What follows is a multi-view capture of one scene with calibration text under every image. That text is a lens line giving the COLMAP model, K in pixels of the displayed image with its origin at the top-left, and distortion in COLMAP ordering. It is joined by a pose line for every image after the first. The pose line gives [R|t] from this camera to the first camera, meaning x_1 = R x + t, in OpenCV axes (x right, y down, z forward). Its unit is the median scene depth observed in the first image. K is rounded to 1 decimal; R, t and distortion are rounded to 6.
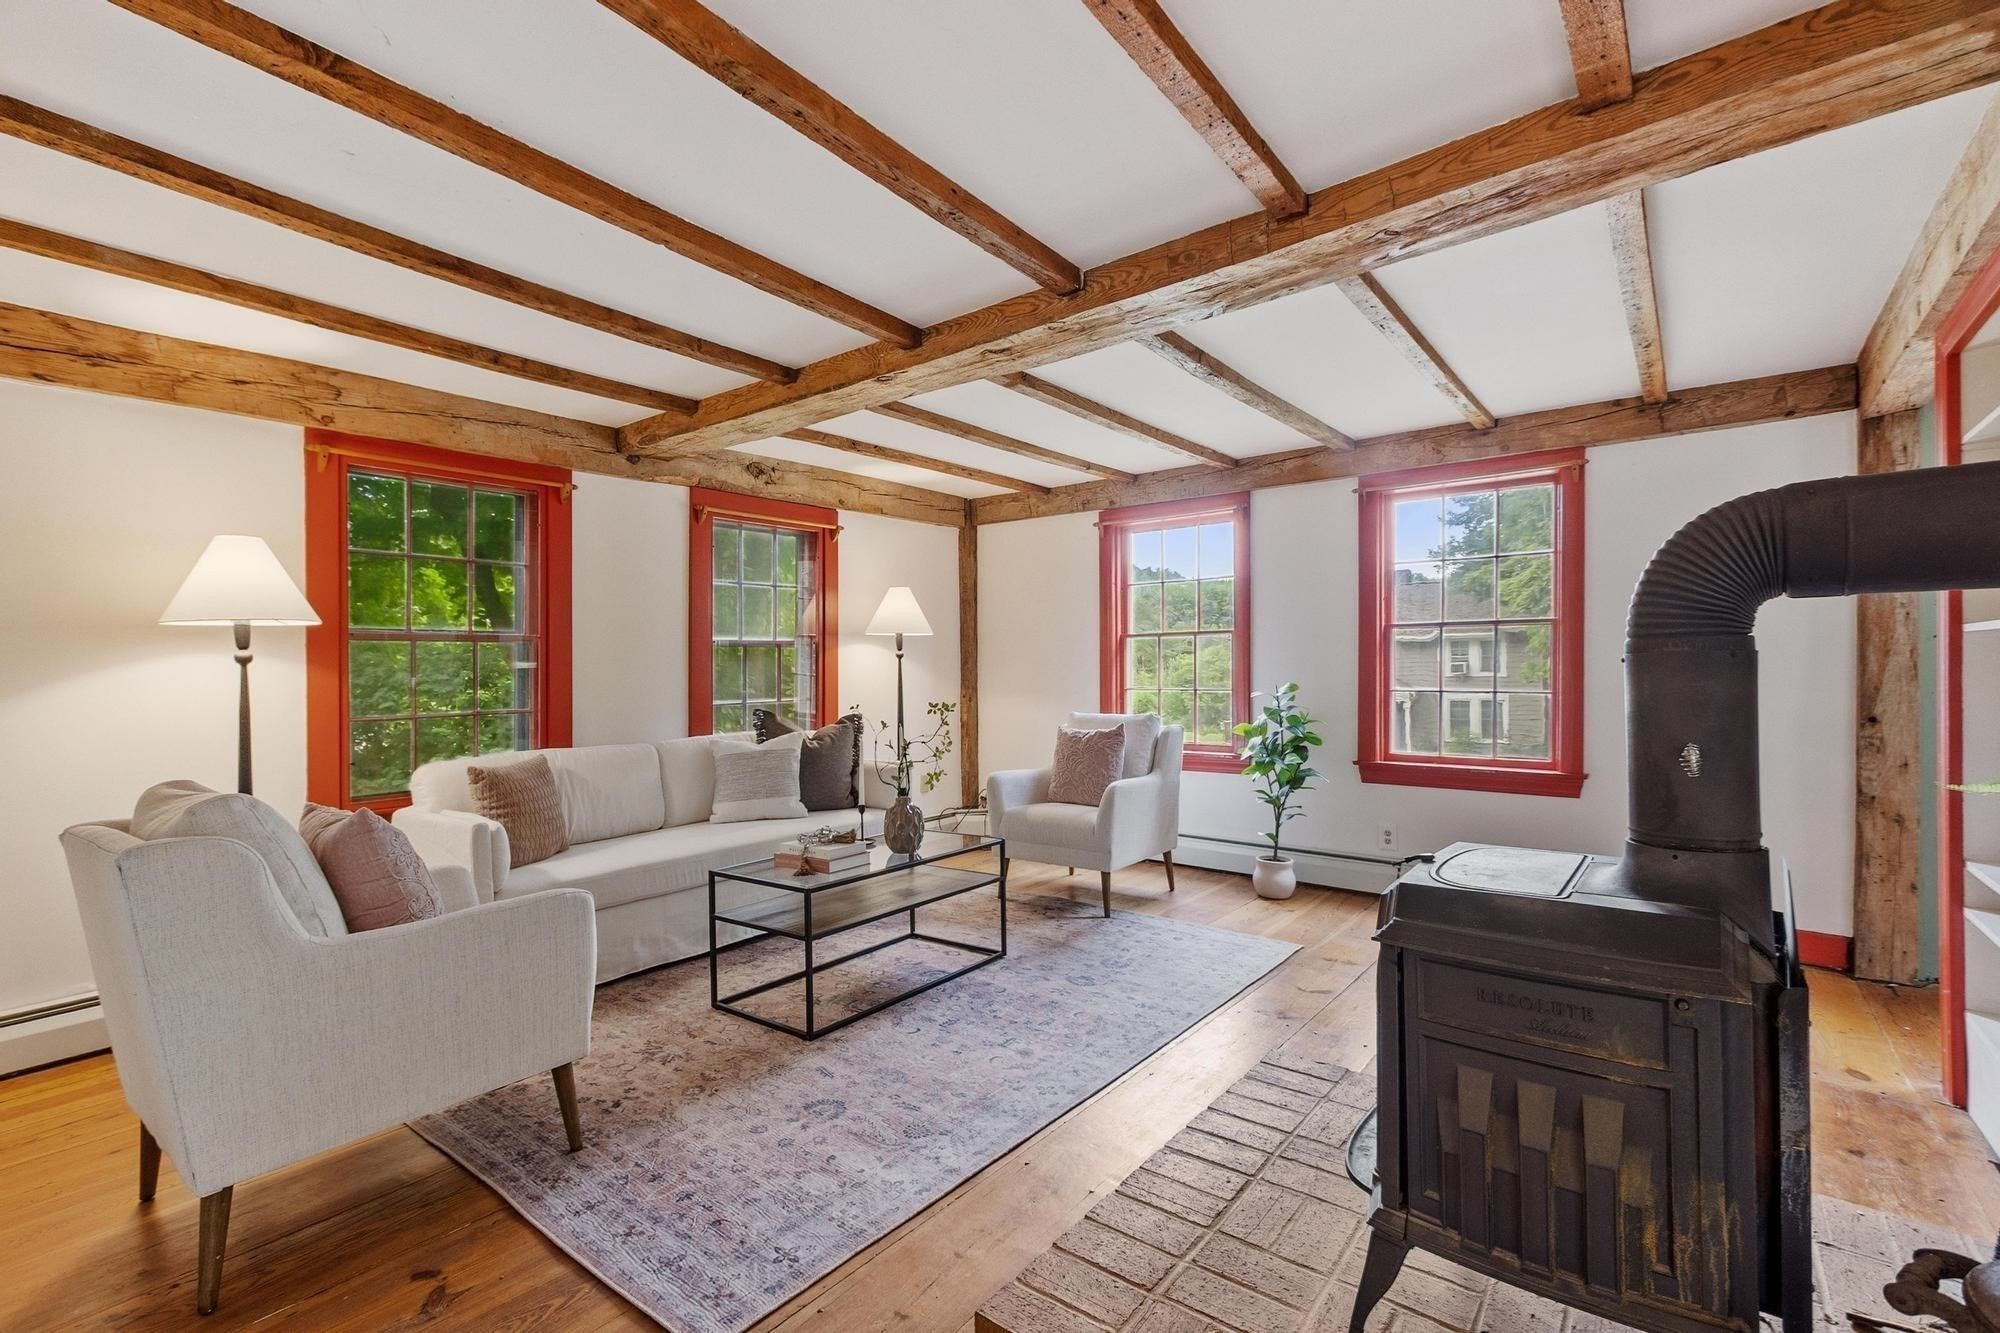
lens RADIAL K [[928.5, 0, 994.5], [0, 928.5, 671.6], [0, 0, 1]] dist [0.002115, 0.000424]
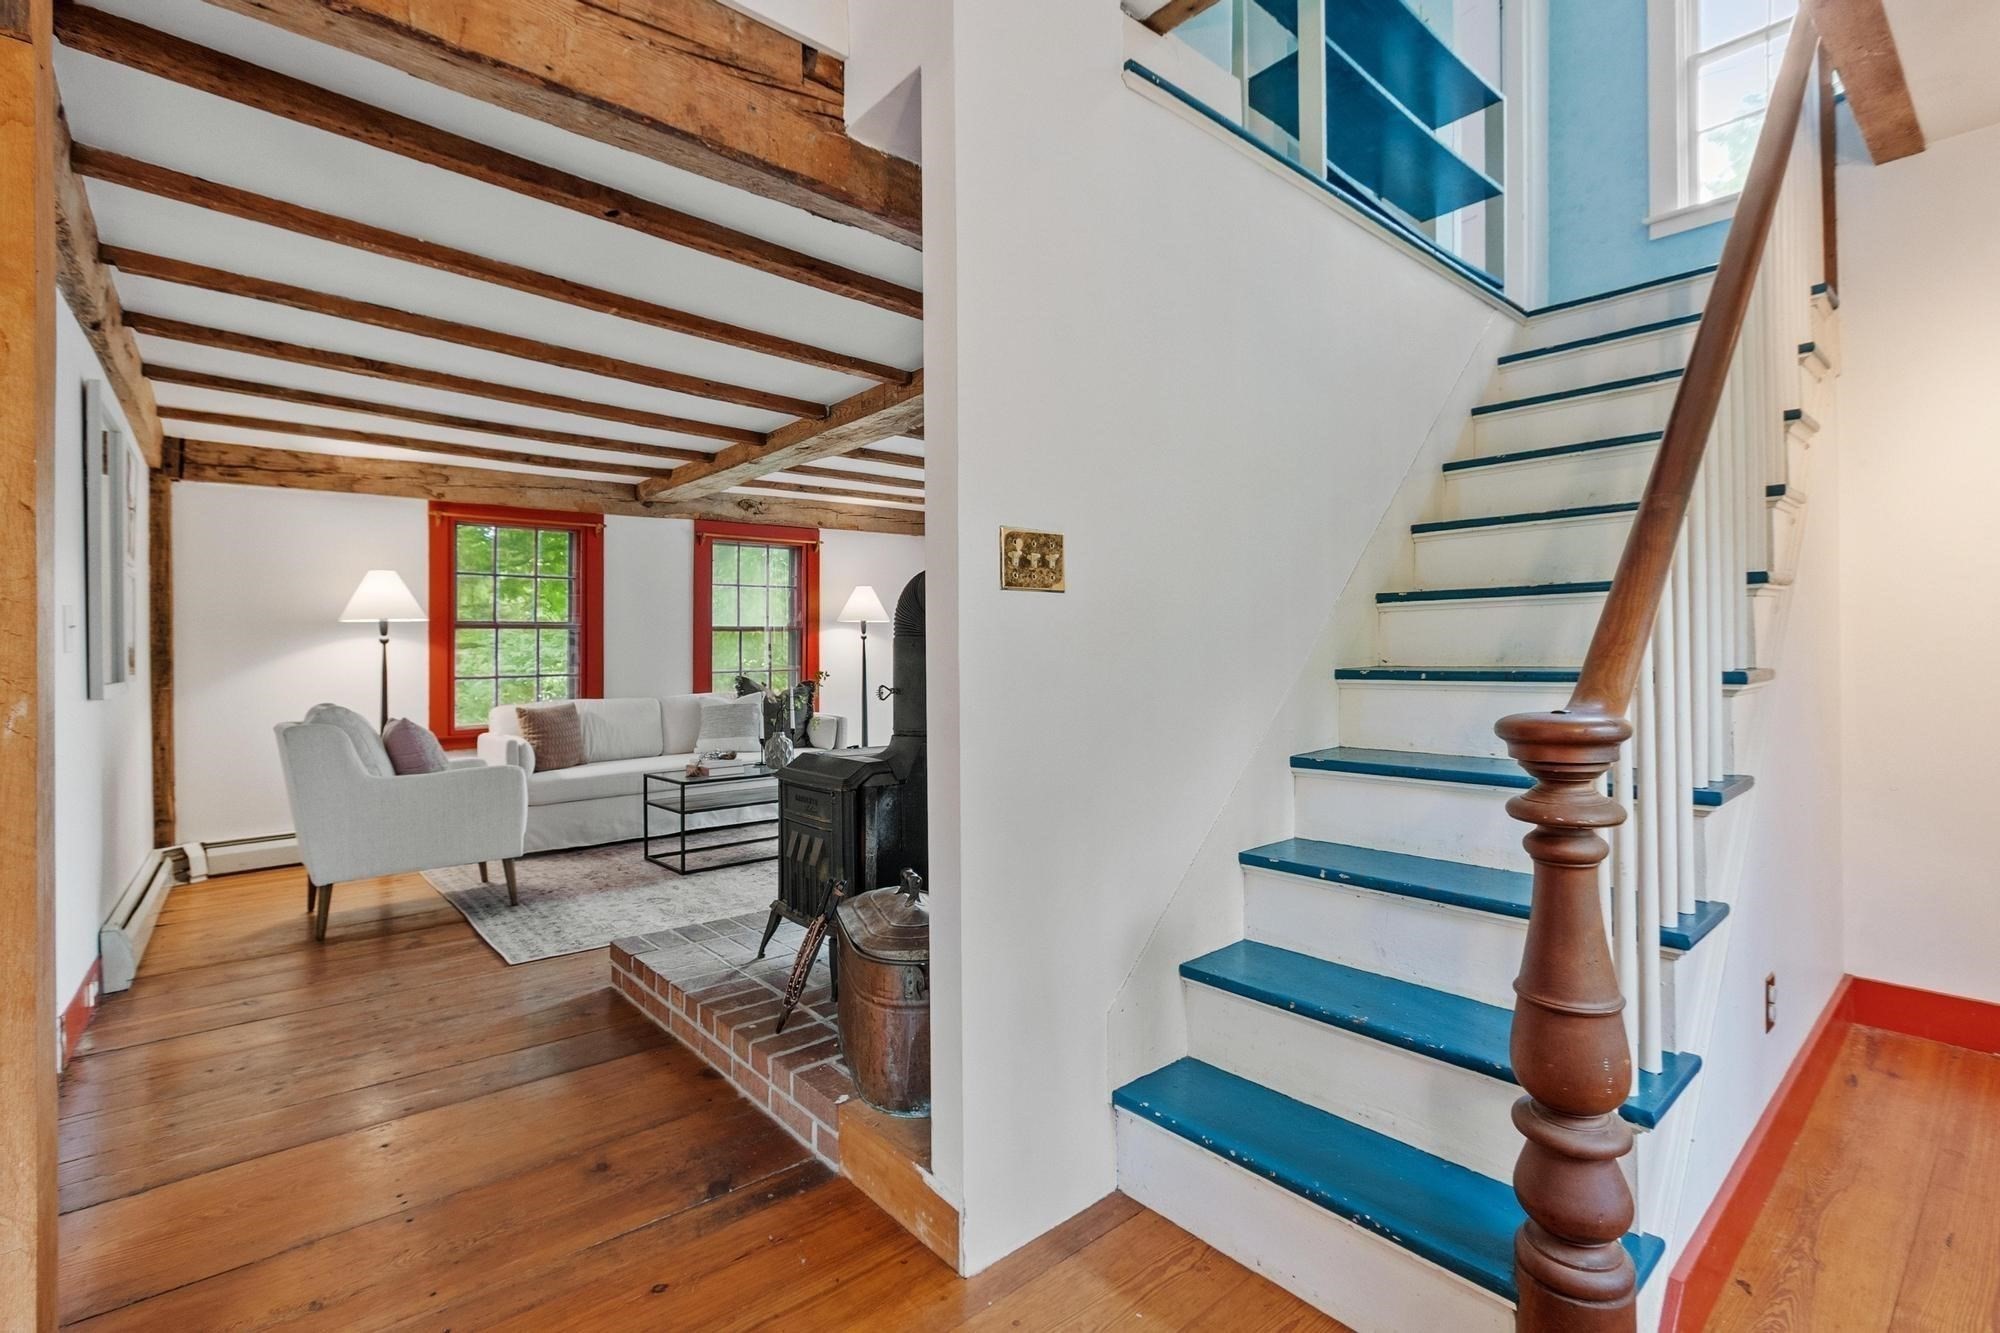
lens RADIAL K [[928.5, 0, 1039.5], [0, 928.5, 637.3], [0, 0, 1]] dist [0.002115, 0.000424]
pose [[0.987424, 0.000871, -0.158093, 0.530515], [-0.002762, 0.999927, -0.011740, -0.002904], [0.158071, 0.012029, 0.987354, -0.408234]]
